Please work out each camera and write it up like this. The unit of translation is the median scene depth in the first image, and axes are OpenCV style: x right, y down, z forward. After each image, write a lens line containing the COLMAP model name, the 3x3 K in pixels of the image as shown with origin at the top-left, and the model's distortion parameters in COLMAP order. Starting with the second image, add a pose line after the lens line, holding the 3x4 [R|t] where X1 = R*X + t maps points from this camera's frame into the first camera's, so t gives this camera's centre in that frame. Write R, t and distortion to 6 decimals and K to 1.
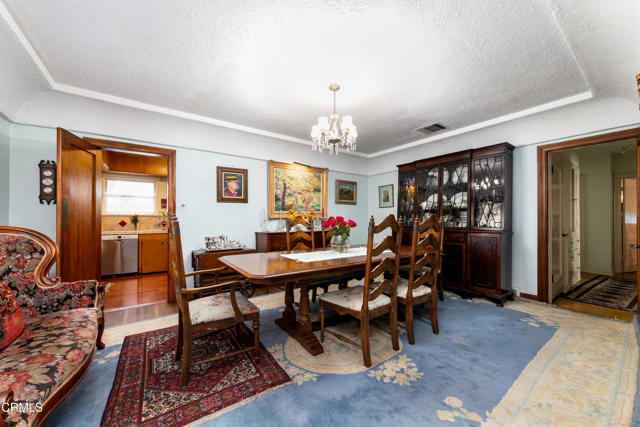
lens RADIAL K [[237.1, 0, 320.0], [0, 237.1, 213.5], [0, 0, 1]] dist [-0.000775, -0.000109]
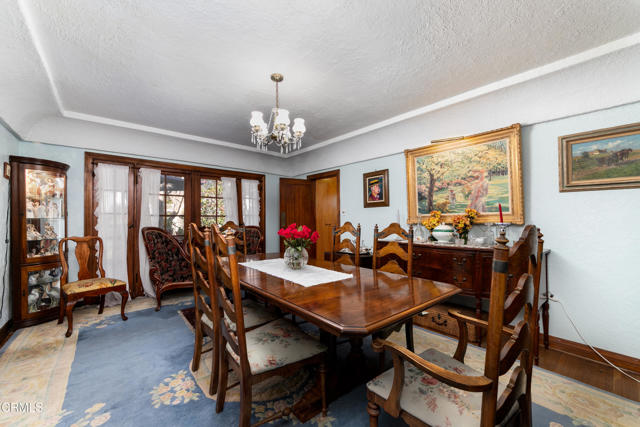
lens RADIAL K [[249.8, 0, 320.0], [0, 249.8, 213.5], [0, 0, 1]] dist [0.000319, 0.000271]
pose [[0.102444, -0.025804, -0.994404, 0.566902], [0.020961, 0.999498, -0.023777, 0.000359], [0.994518, -0.018408, 0.102933, 0.603136]]
